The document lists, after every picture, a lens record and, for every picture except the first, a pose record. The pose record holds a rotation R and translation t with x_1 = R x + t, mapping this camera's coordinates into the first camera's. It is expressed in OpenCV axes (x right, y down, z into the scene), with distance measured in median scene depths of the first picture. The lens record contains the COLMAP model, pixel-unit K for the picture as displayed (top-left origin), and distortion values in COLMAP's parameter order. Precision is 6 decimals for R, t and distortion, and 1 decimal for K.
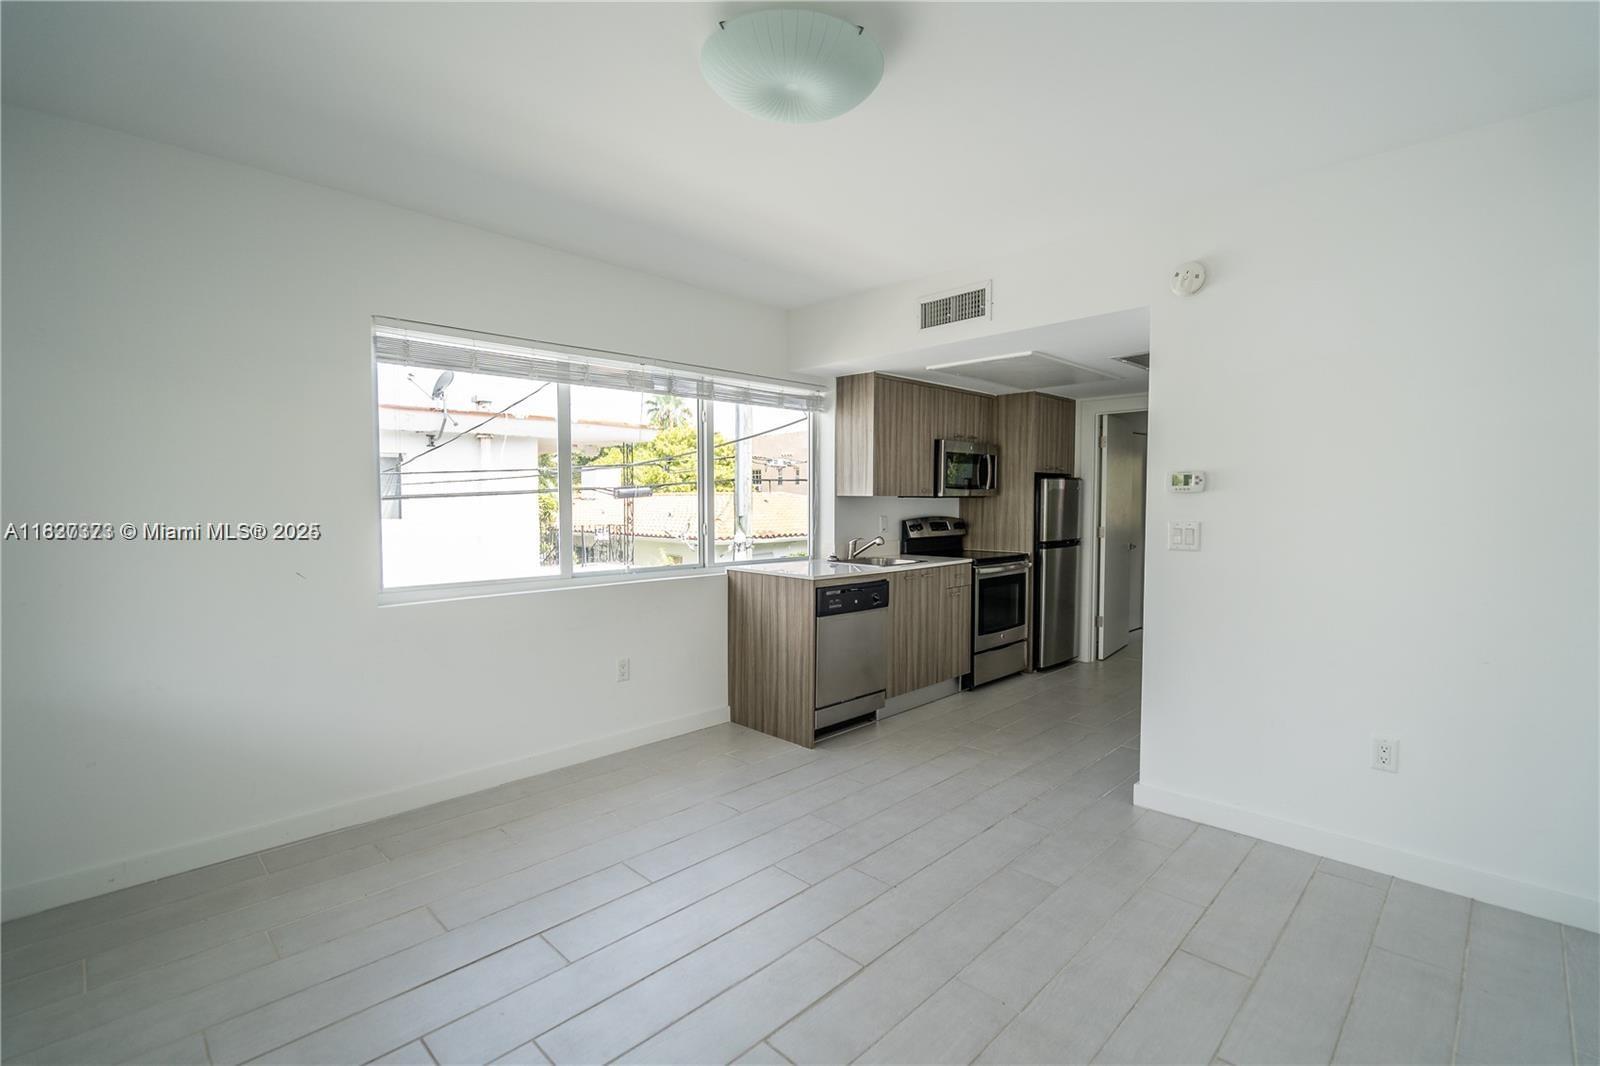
lens RADIAL K [[726.4, 0, 798.1], [0, 726.4, 532.2], [0, 0, 1]] dist [-0.000538, 0.000288]
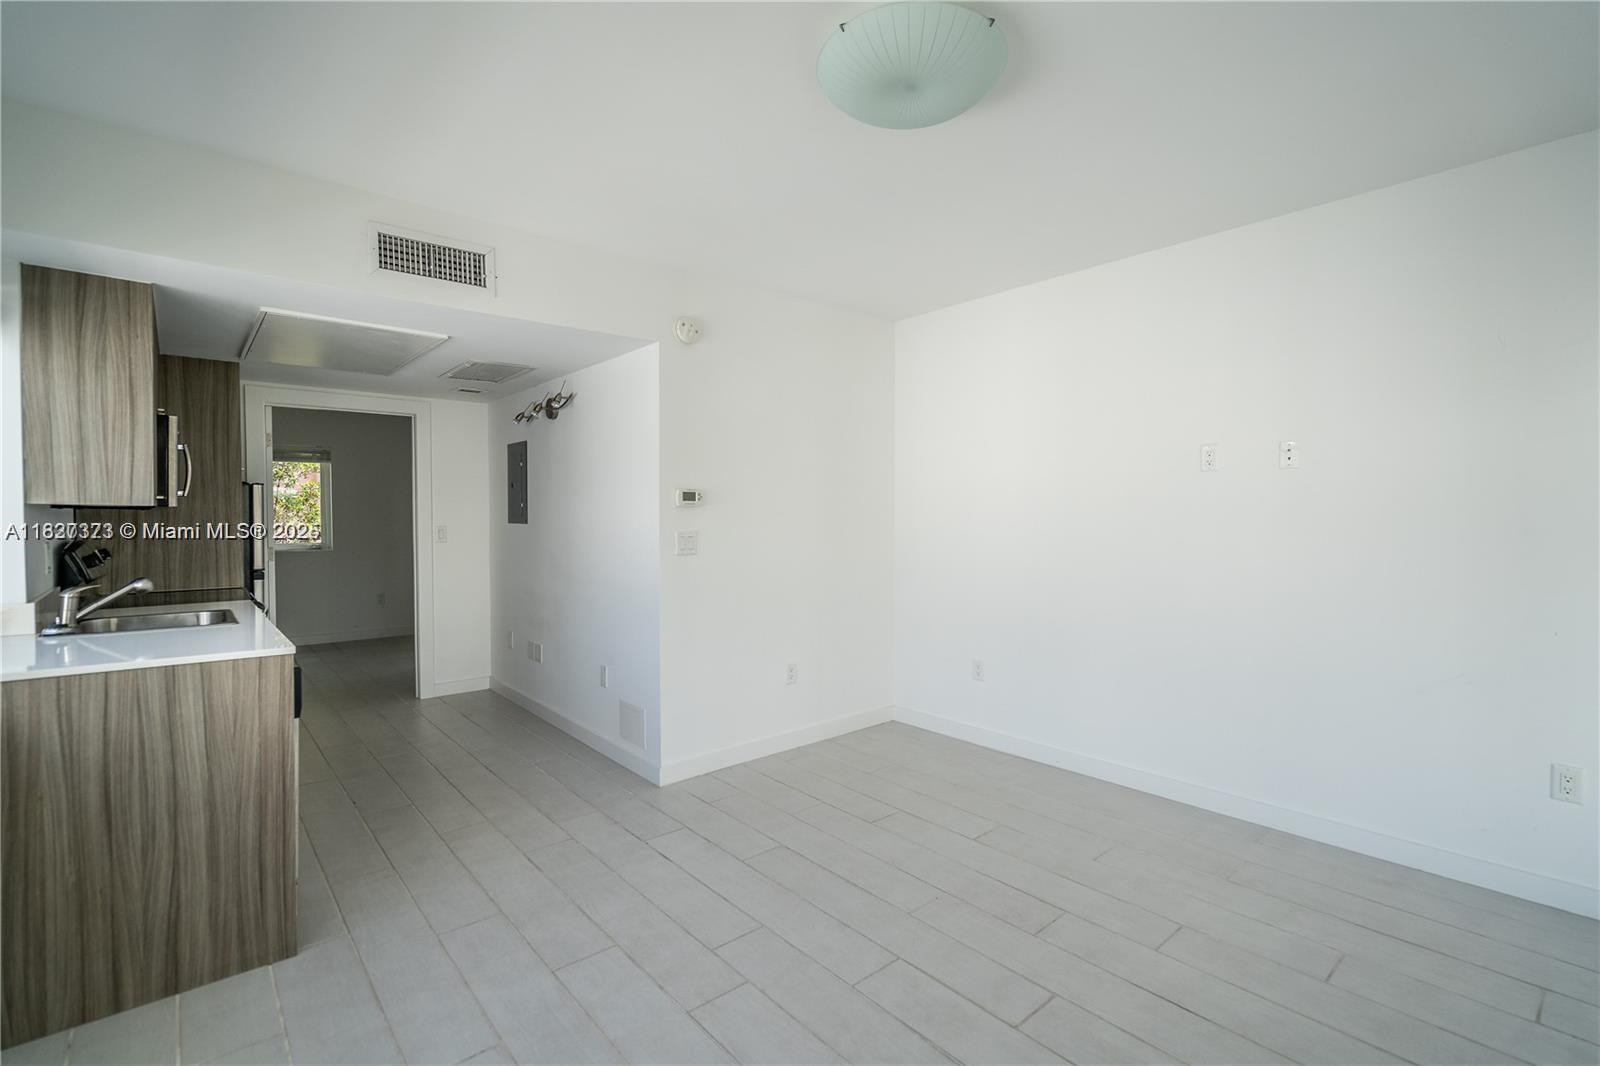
lens RADIAL K [[726.4, 0, 798.1], [0, 726.4, 532.2], [0, 0, 1]] dist [-0.000538, 0.000288]
pose [[0.080771, -0.023846, 0.996447, -0.395049], [0.044901, 0.998786, 0.020262, -0.017065], [-0.995721, 0.043105, 0.081744, 0.434736]]
